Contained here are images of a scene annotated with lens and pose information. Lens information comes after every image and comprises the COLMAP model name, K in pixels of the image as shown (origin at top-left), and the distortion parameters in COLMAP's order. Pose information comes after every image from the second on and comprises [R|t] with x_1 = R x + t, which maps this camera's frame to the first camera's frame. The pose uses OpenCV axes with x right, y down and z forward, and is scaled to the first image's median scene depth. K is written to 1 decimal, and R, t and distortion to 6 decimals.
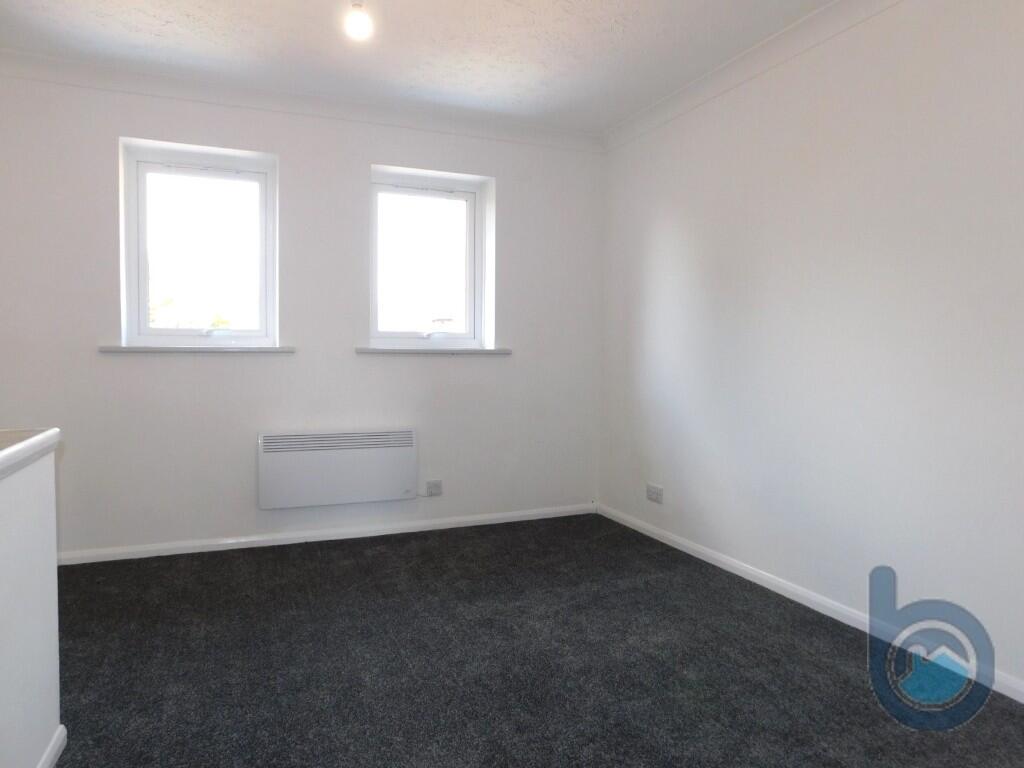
lens RADIAL K [[673.0, 0, 512.0], [0, 673.0, 384.0], [0, 0, 1]] dist [-0.055921, 0.005055]
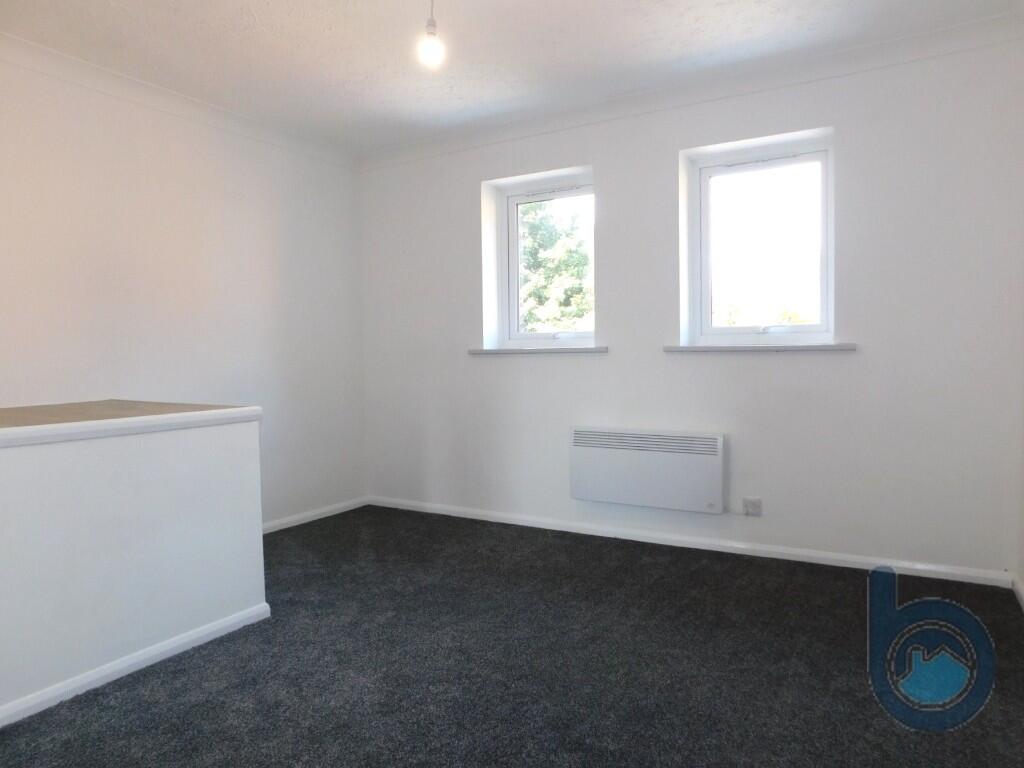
lens RADIAL K [[713.2, 0, 510.9], [0, 713.2, 363.5], [0, 0, 1]] dist [0.084778, 0.001466]
pose [[0.609941, -0.000848, -0.792447, 0.413363], [-0.021344, 0.999619, -0.017498, -0.005696], [0.792160, 0.027587, 0.609690, 0.178039]]
